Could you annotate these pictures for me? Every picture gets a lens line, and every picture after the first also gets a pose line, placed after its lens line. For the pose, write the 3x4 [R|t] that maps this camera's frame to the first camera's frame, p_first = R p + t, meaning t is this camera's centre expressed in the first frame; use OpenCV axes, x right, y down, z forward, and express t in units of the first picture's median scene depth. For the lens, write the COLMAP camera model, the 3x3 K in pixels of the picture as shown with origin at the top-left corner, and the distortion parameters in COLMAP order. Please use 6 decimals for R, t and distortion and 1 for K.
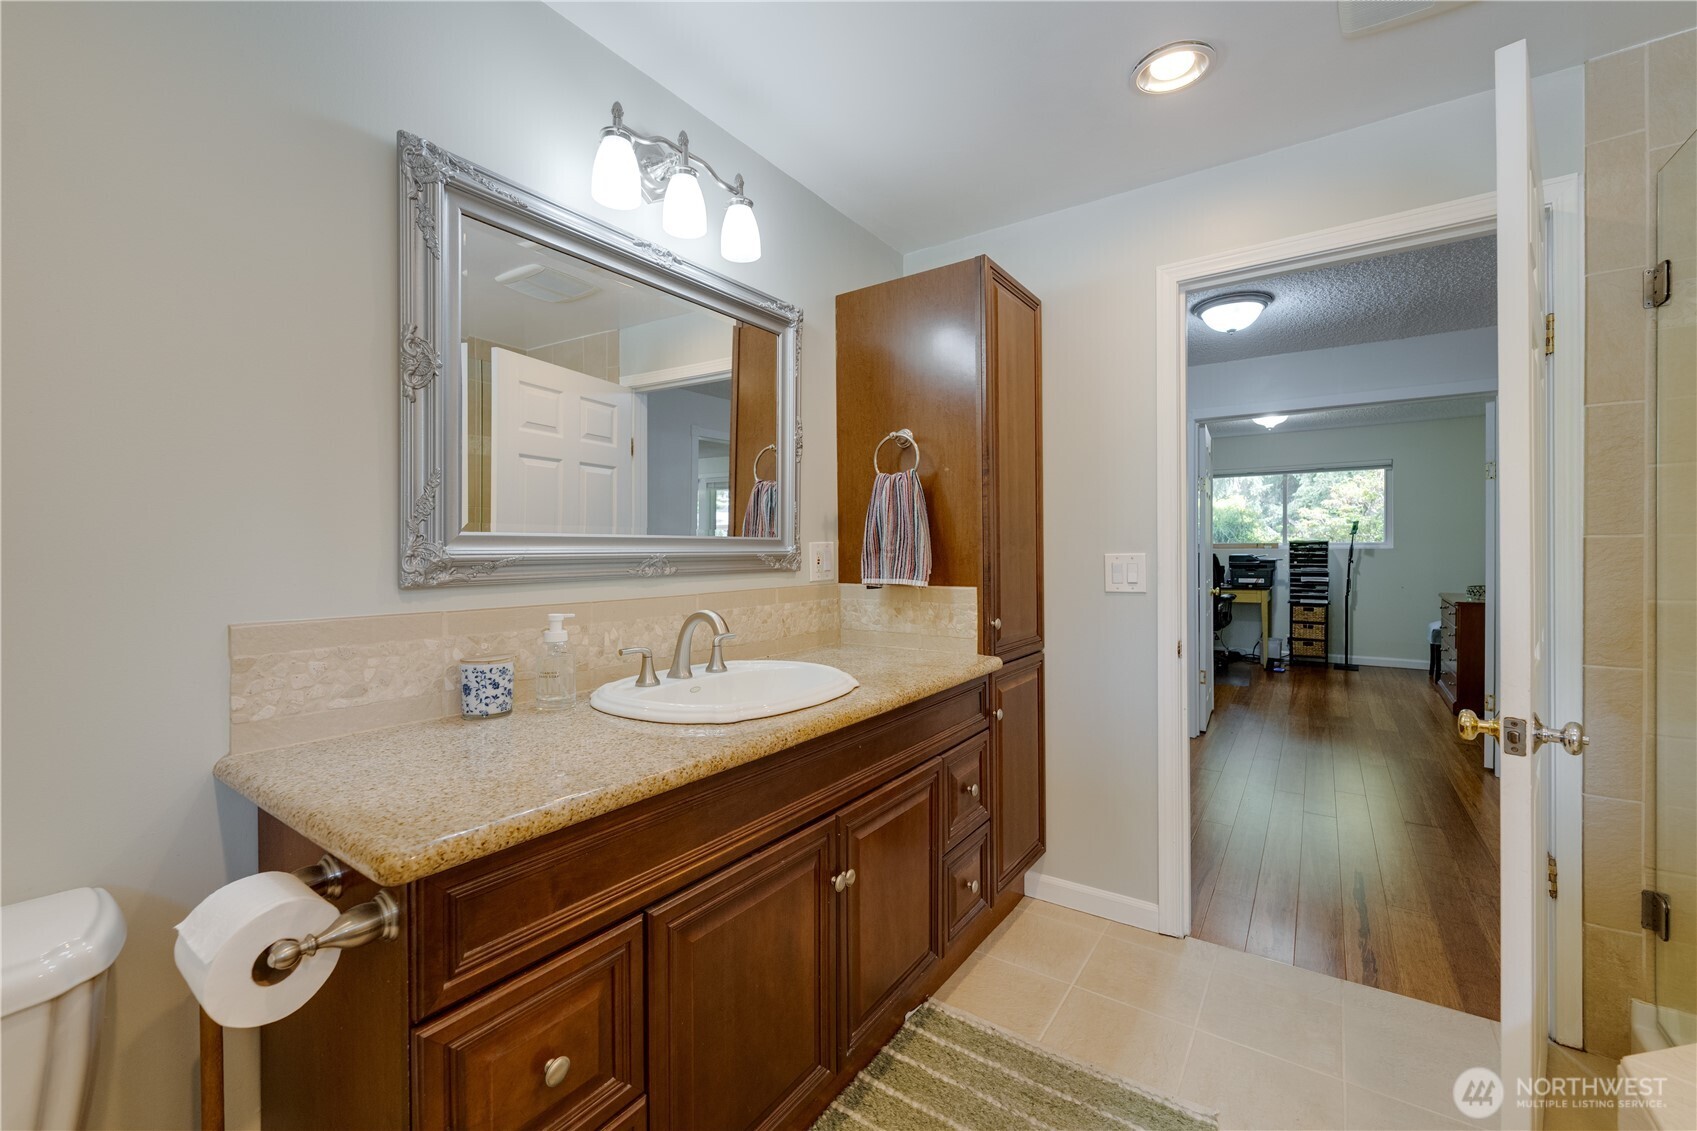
lens RADIAL K [[692.9, 0, 844.7], [0, 692.9, 556.0], [0, 0, 1]] dist [0.002350, -0.001162]
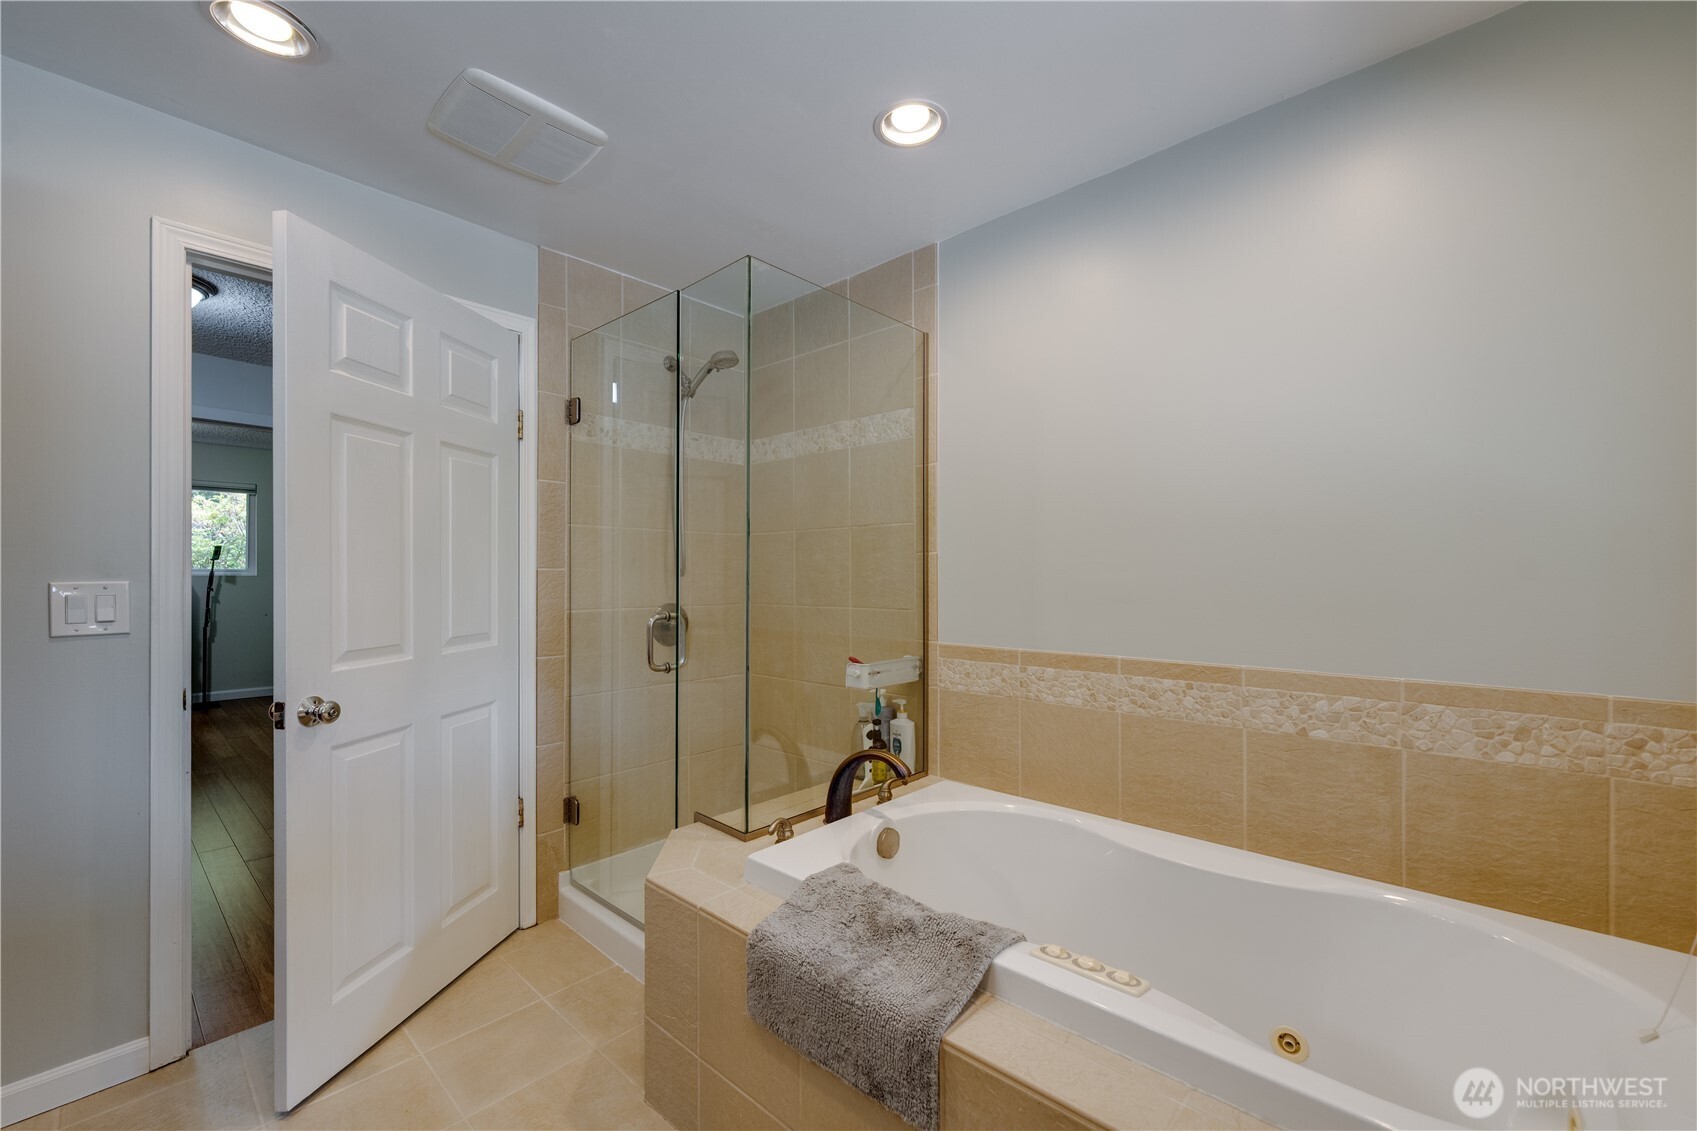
lens RADIAL K [[692.9, 0, 849.3], [0, 692.9, 571.6], [0, 0, 1]] dist [0.002350, -0.001162]
pose [[0.114128, 0.012378, 0.993389, -0.219363], [0.003801, 0.999910, -0.012896, -0.001160], [-0.993459, 0.005247, 0.114071, 0.130311]]
